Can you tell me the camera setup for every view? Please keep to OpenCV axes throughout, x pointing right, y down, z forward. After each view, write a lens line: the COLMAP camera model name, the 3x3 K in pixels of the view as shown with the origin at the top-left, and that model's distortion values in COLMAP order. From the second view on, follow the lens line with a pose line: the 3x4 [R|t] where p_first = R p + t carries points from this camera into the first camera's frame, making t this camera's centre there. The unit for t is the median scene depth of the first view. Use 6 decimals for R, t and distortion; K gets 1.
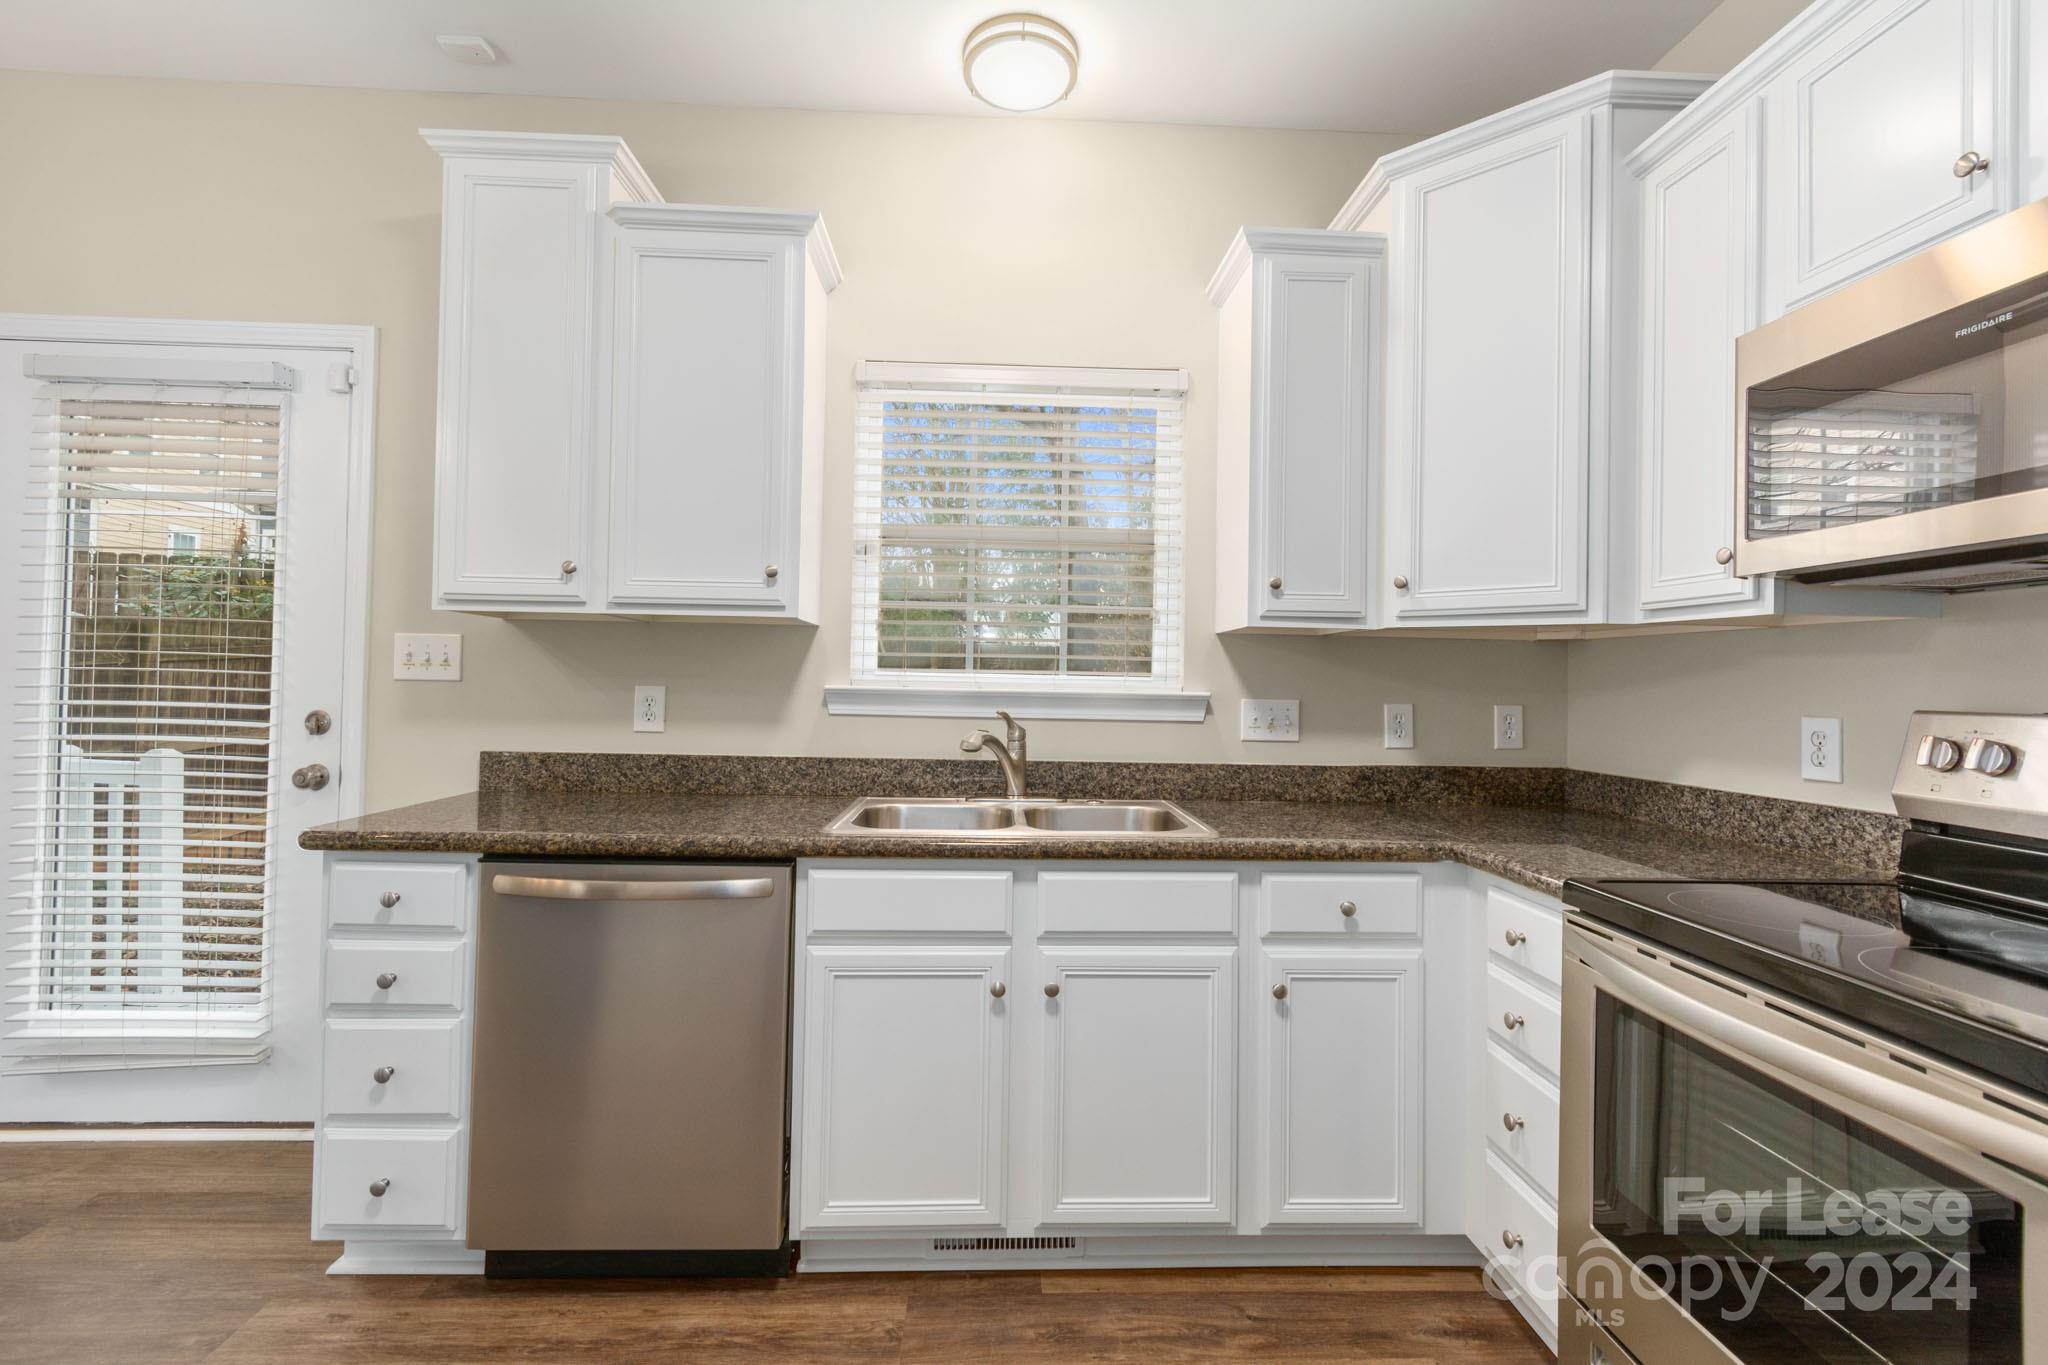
lens RADIAL K [[921.1, 0, 1019.9], [0, 921.1, 665.3], [0, 0, 1]] dist [0.000256, -0.000707]
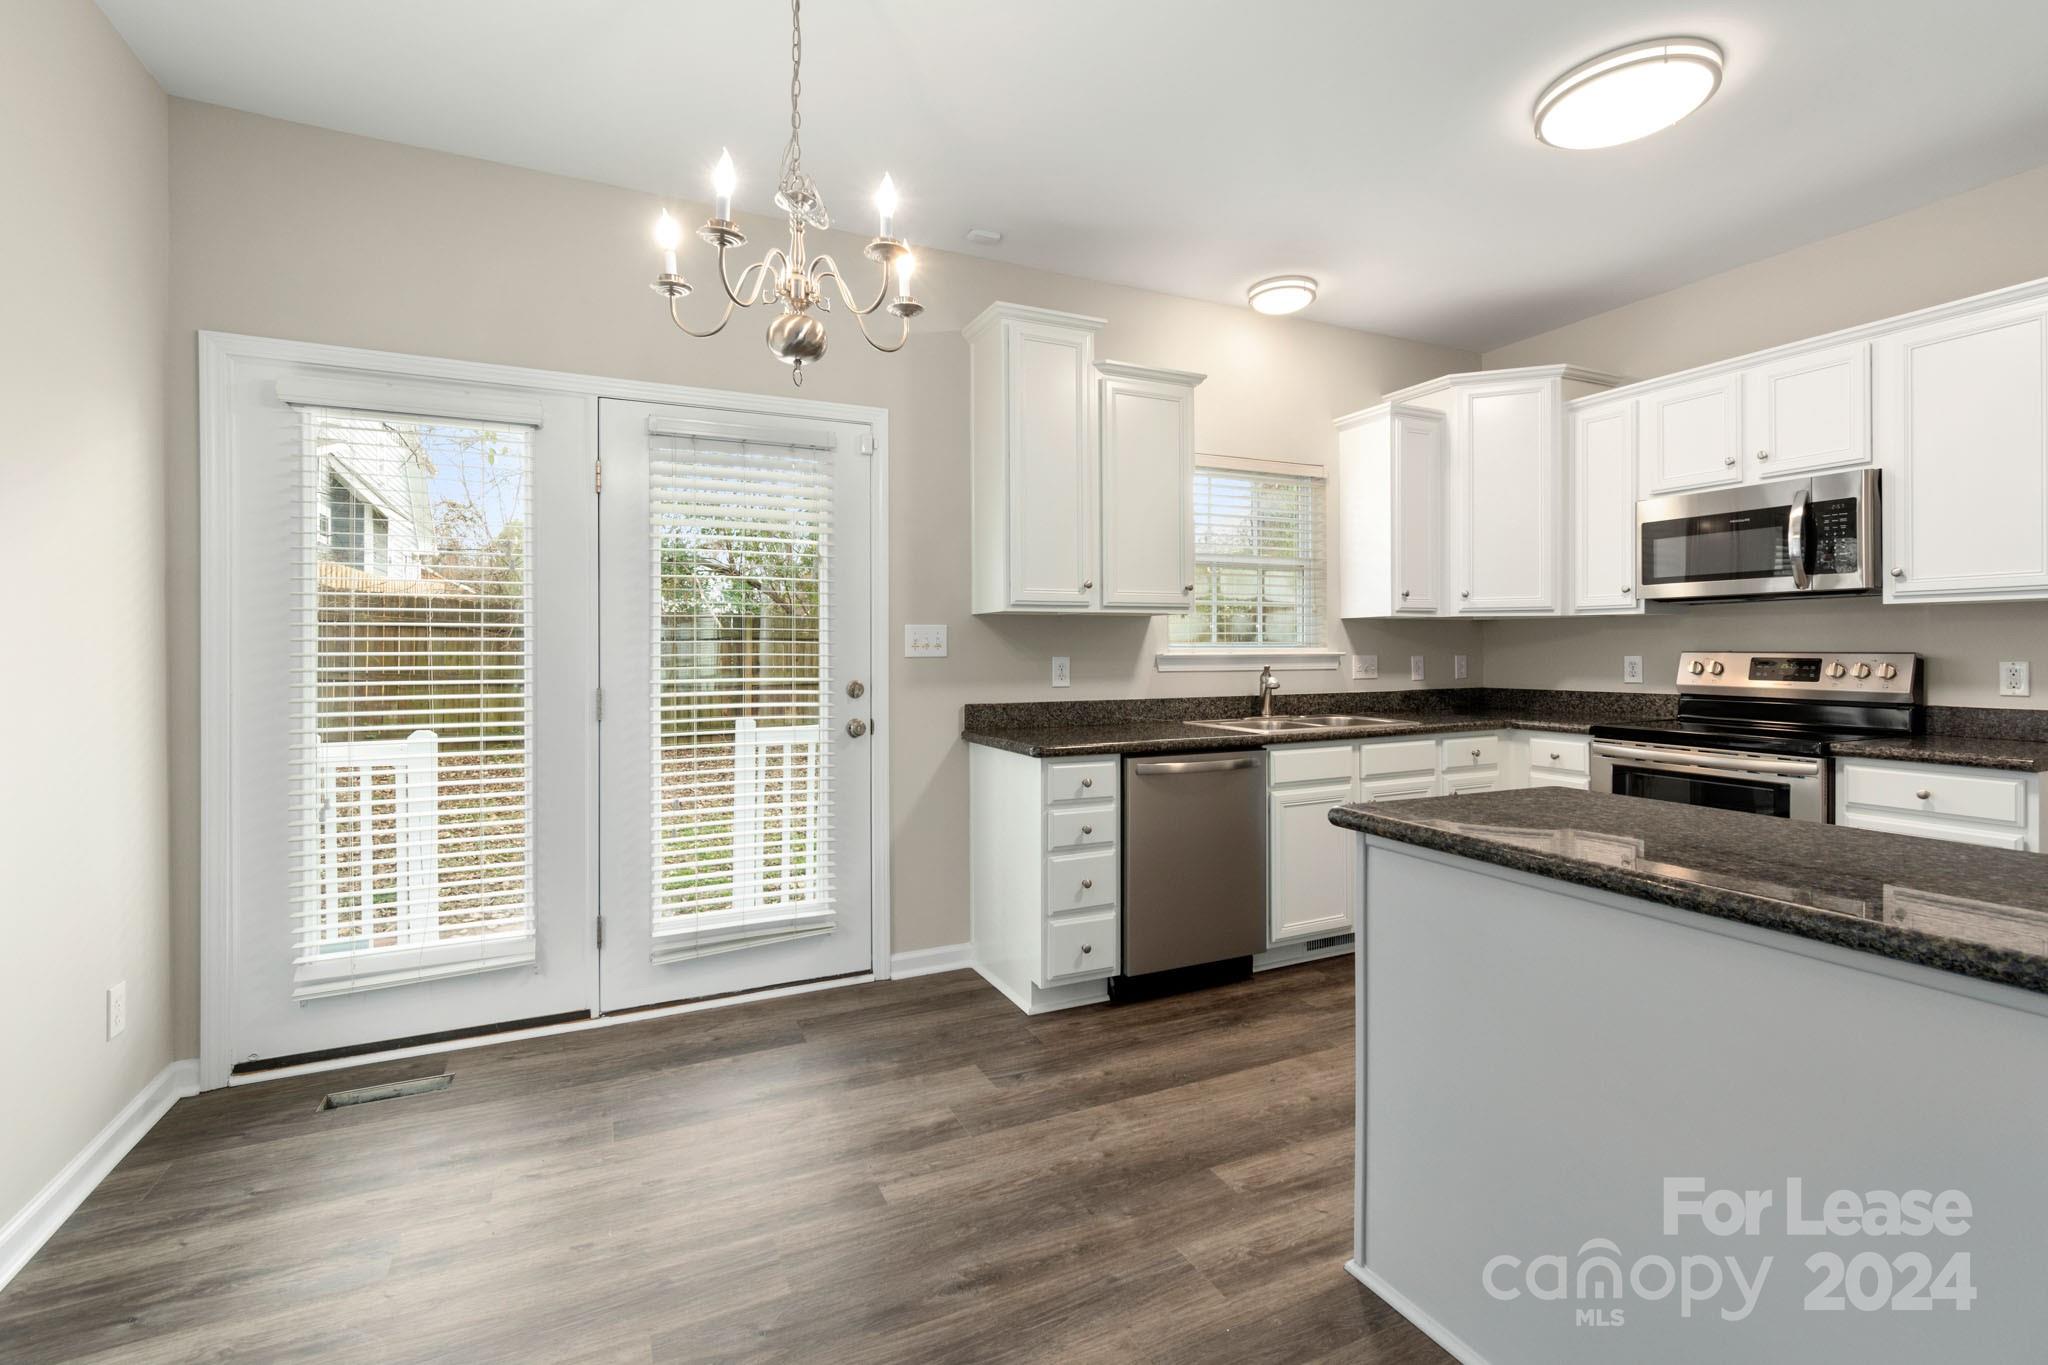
lens RADIAL K [[921.1, 0, 1015.3], [0, 921.1, 650.7], [0, 0, 1]] dist [0.000256, -0.000707]
pose [[0.920561, -0.024063, 0.389856, -1.187741], [0.015400, 0.999560, 0.025333, -0.031556], [-0.390294, -0.017317, 0.920527, -0.428591]]
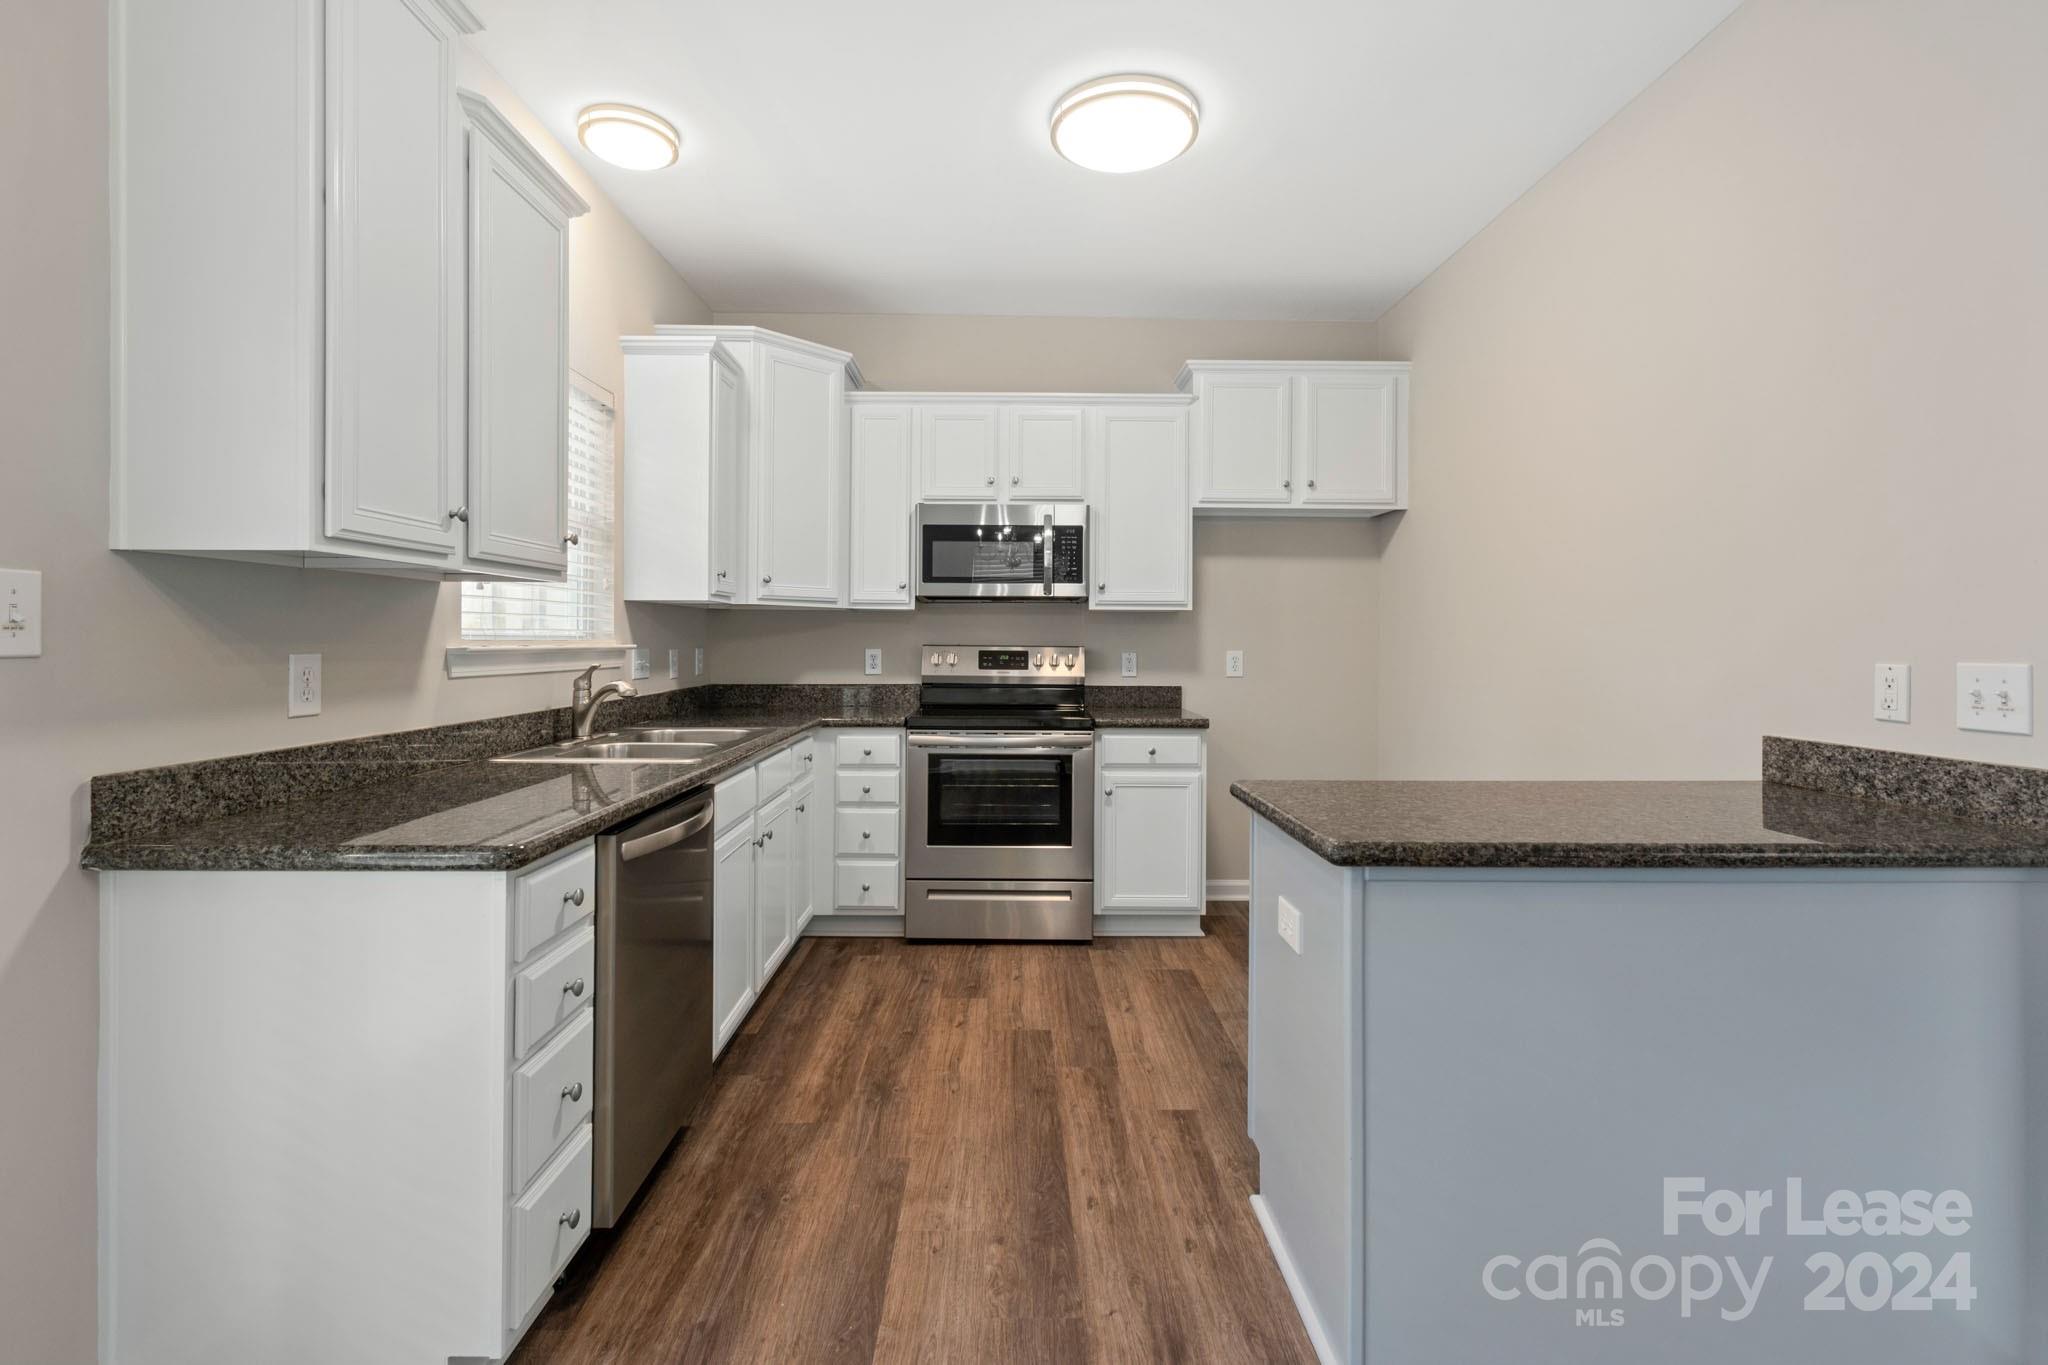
lens RADIAL K [[921.1, 0, 1032.1], [0, 921.1, 636.4], [0, 0, 1]] dist [0.000256, -0.000707]
pose [[0.011920, -0.015165, 0.999814, -1.265569], [-0.022289, 0.999633, 0.015428, -0.018762], [-0.999680, -0.022469, 0.011578, 0.445345]]
